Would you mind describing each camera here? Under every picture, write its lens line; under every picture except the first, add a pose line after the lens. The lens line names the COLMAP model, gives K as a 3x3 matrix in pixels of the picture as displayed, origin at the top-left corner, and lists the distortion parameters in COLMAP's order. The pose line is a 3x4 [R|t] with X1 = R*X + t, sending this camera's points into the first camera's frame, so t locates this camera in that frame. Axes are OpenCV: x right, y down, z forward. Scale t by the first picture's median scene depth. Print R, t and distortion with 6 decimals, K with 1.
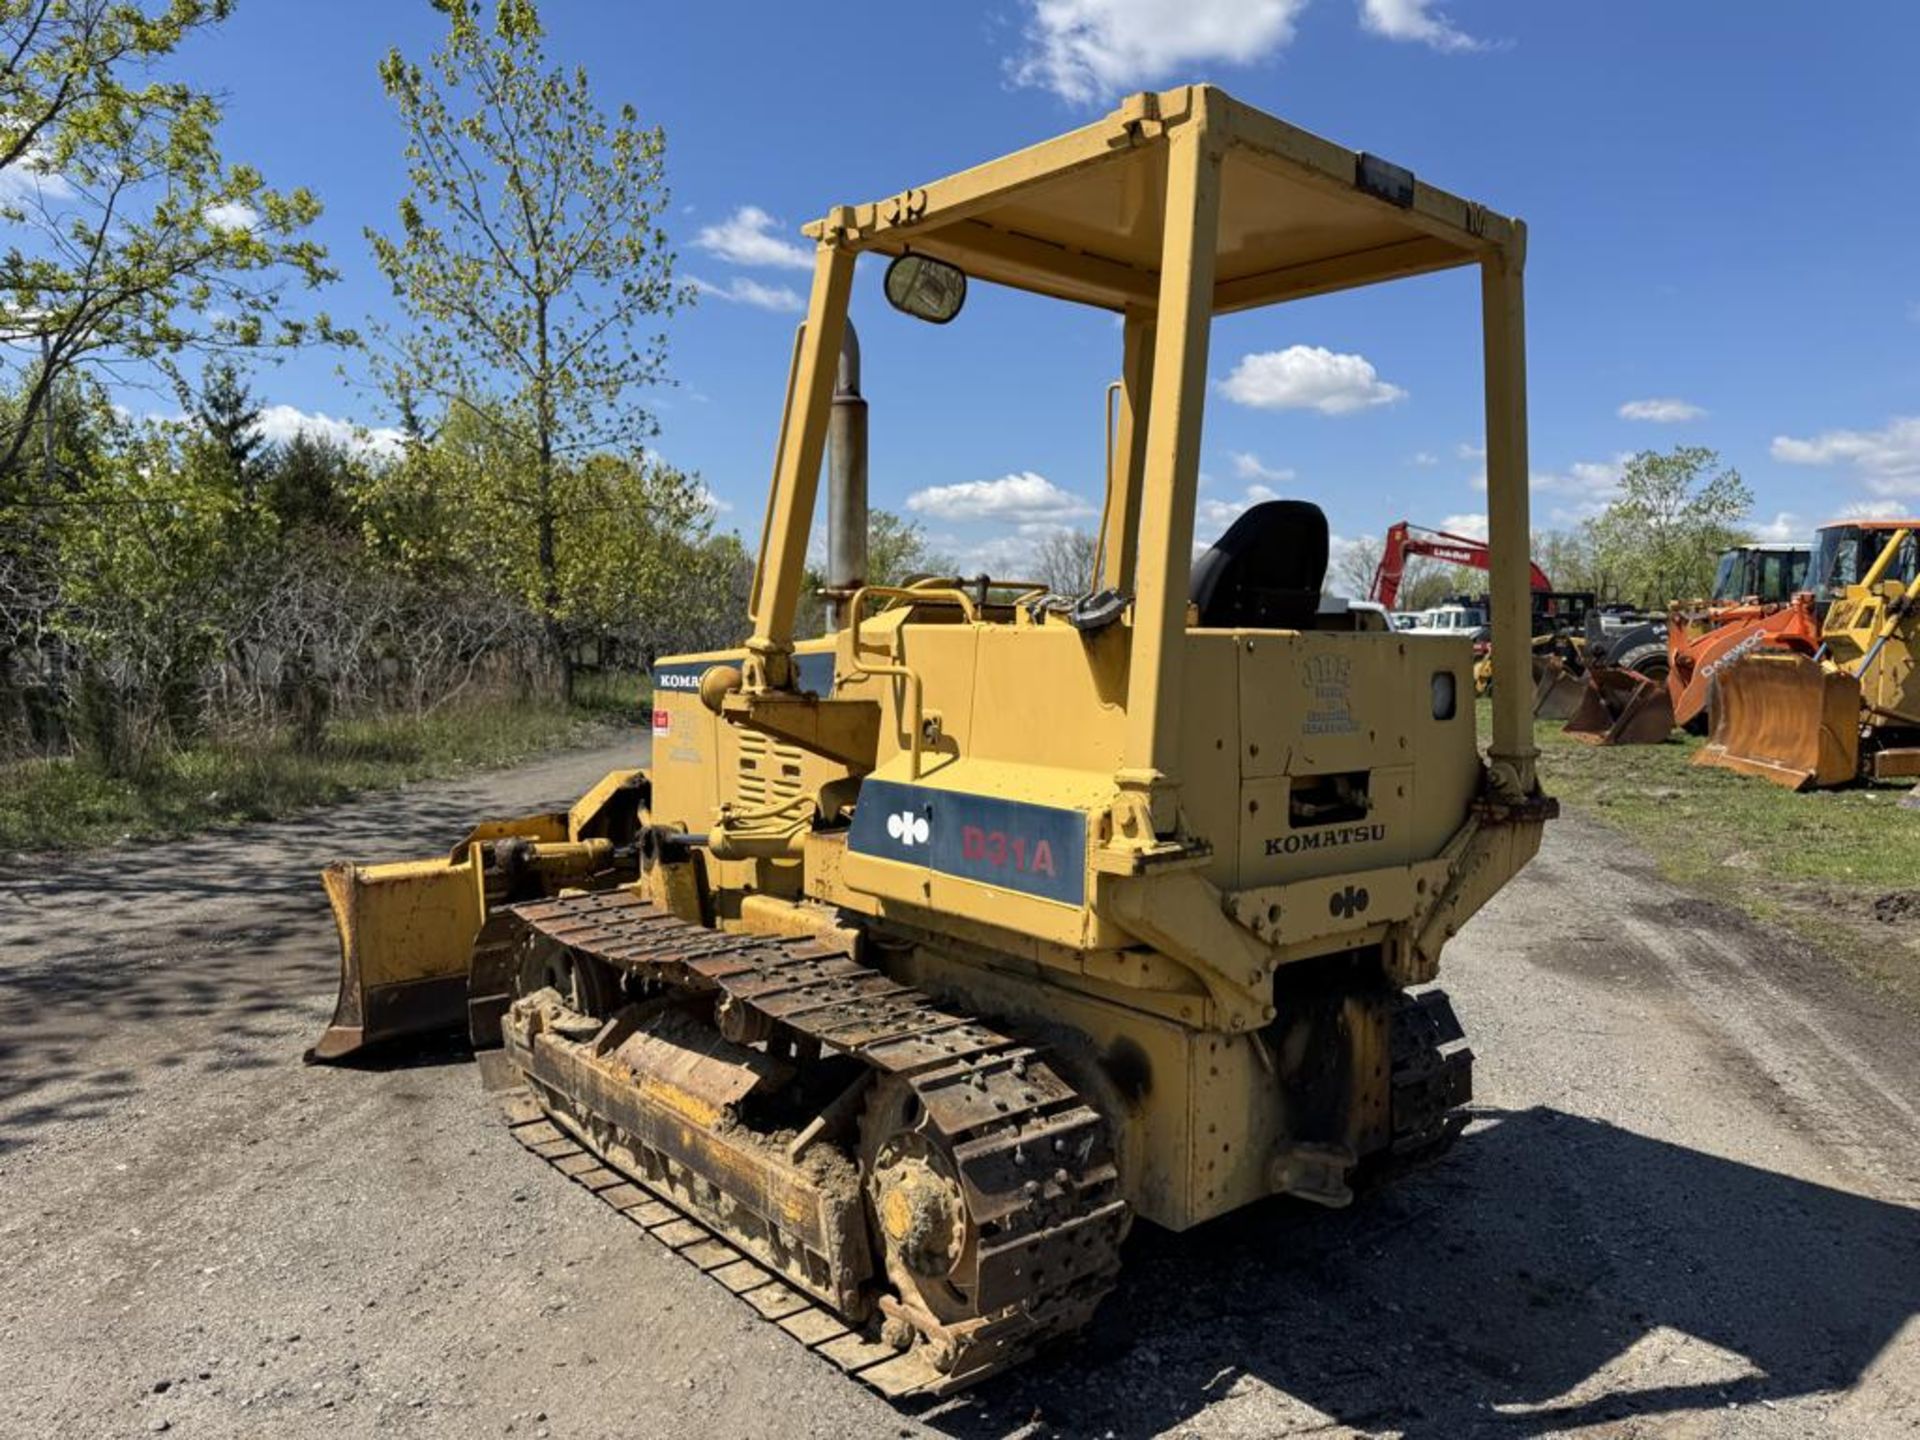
lens RADIAL K [[1338.5, 0, 960.0], [0, 1338.5, 720.0], [0, 0, 1]] dist [0.069624, -0.094316]
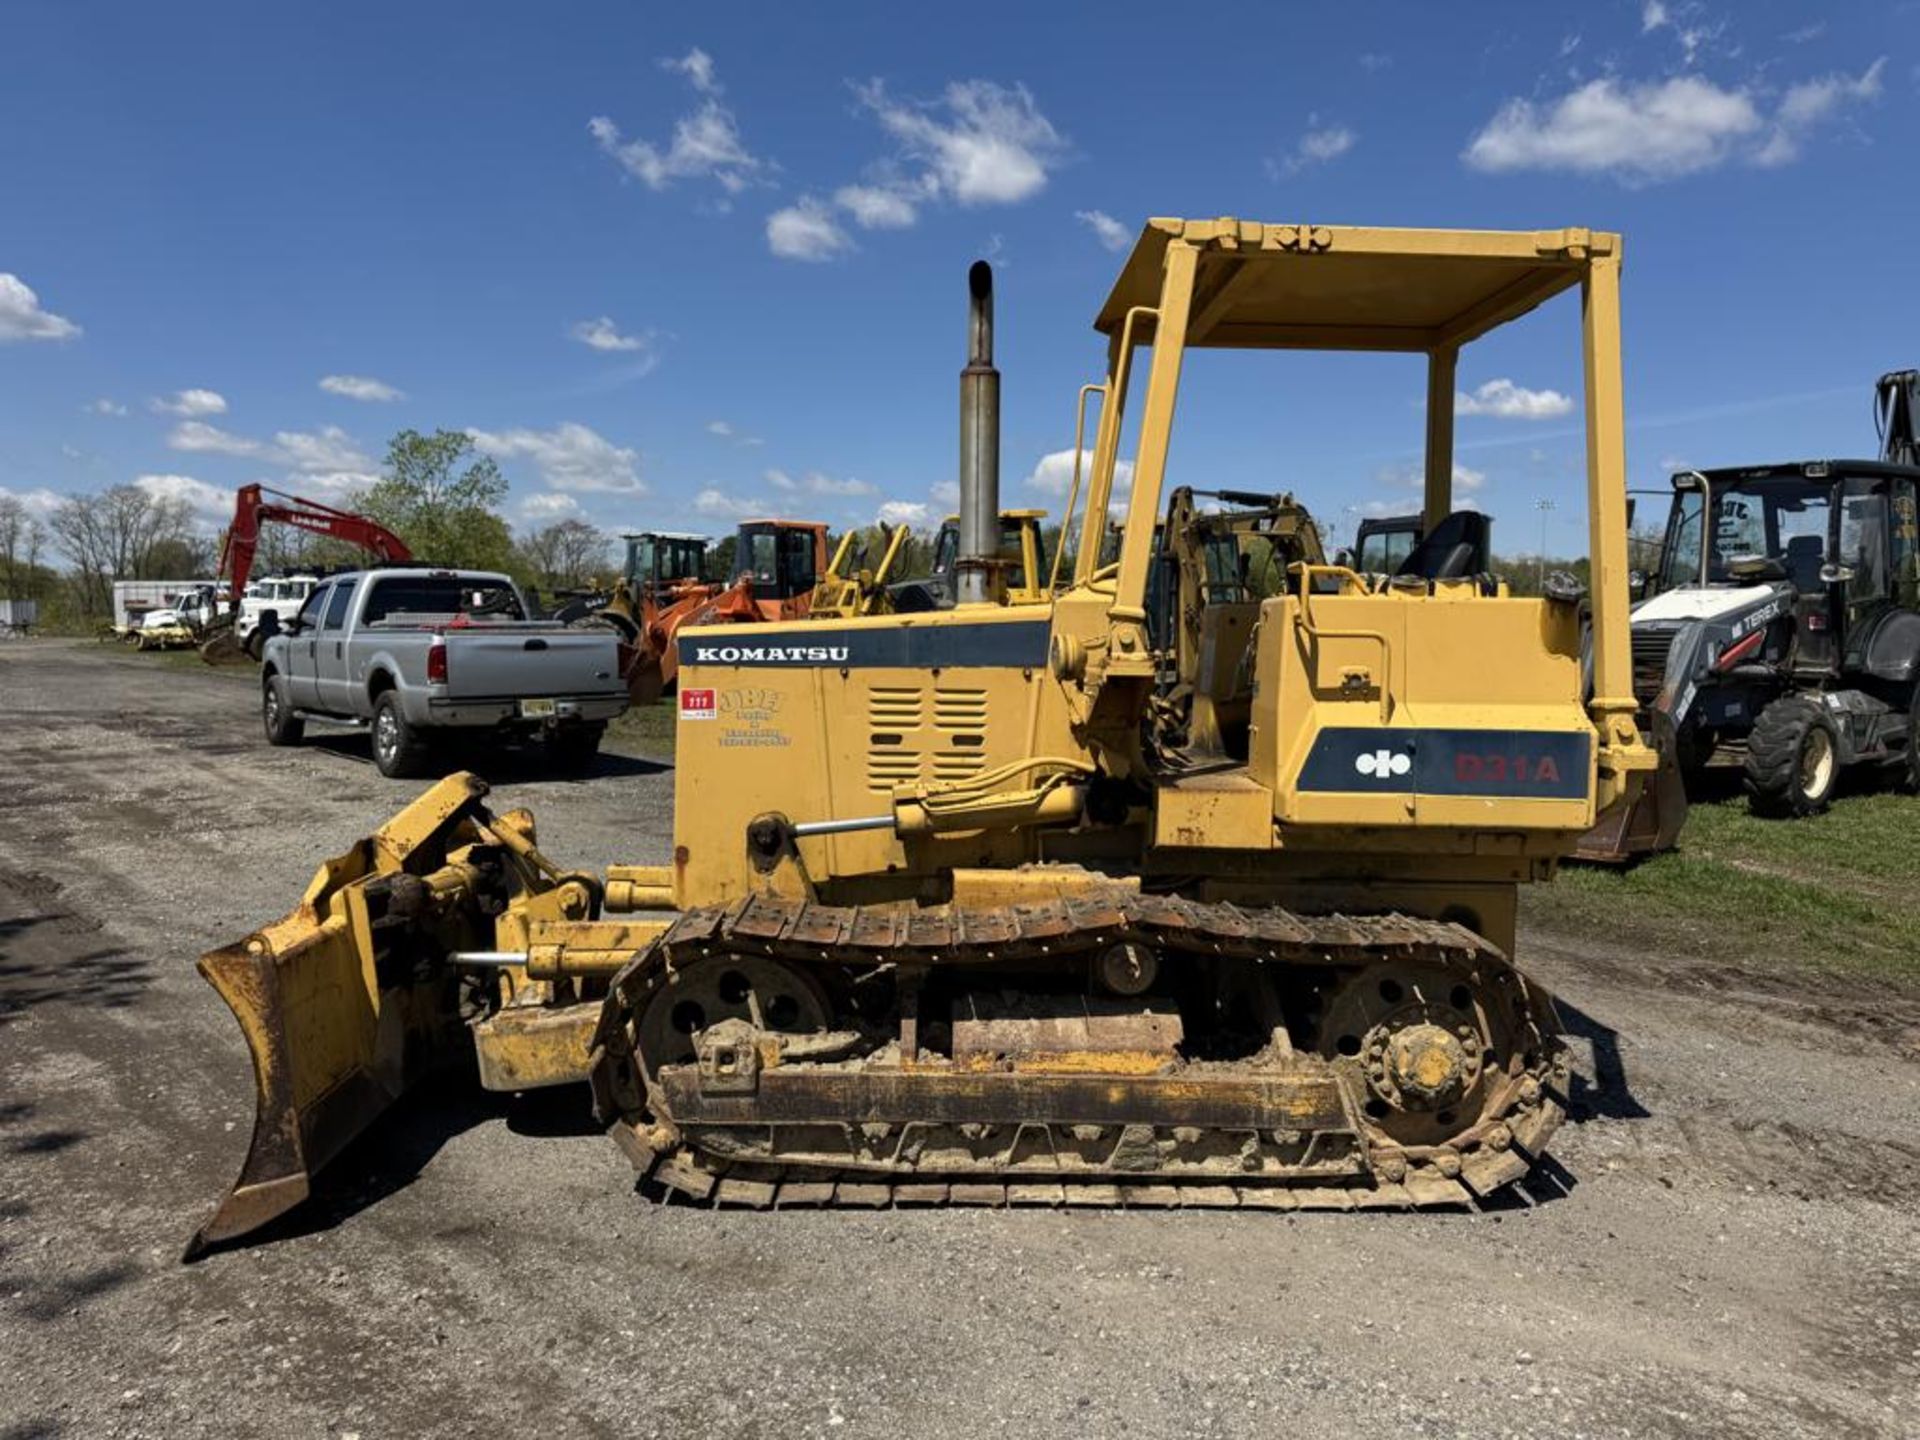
lens RADIAL K [[1338.5, 0, 960.0], [0, 1338.5, 720.0], [0, 0, 1]] dist [0.069624, -0.094316]
pose [[0.642531, -0.055651, 0.764236, -0.791702], [0.040550, 0.998431, 0.038612, -0.014249], [-0.765186, 0.006180, 0.643780, 0.327561]]
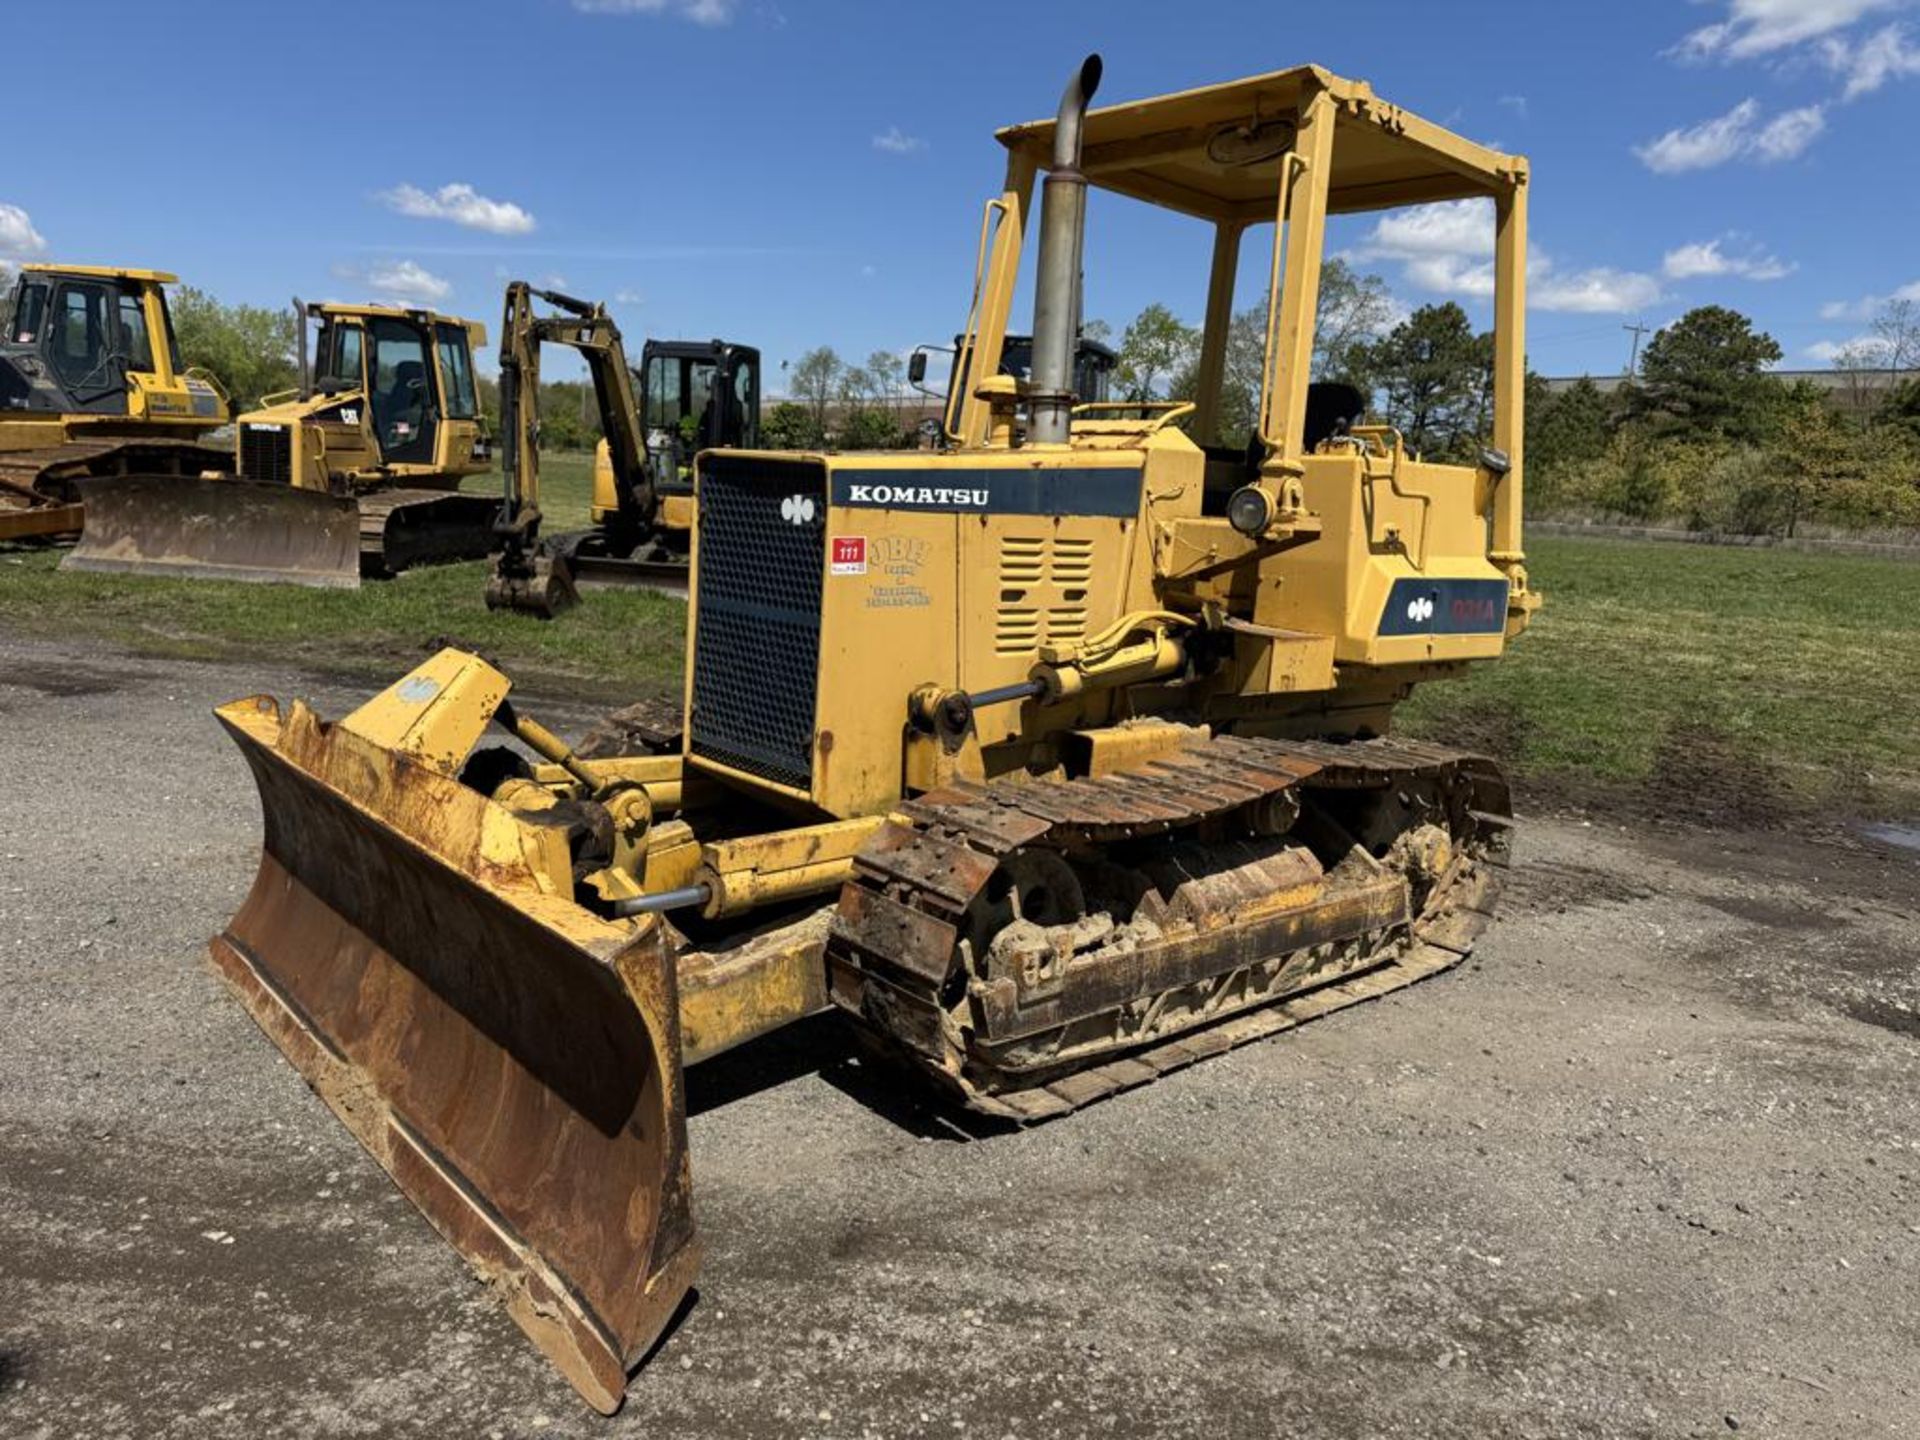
lens RADIAL K [[1338.5, 0, 960.0], [0, 1338.5, 720.0], [0, 0, 1]] dist [0.069624, -0.094316]
pose [[-0.014361, -0.186223, 0.982402, -0.943306], [-0.003165, 0.982507, 0.186197, -0.044489], [-0.999892, -0.000435, -0.014700, 0.977518]]
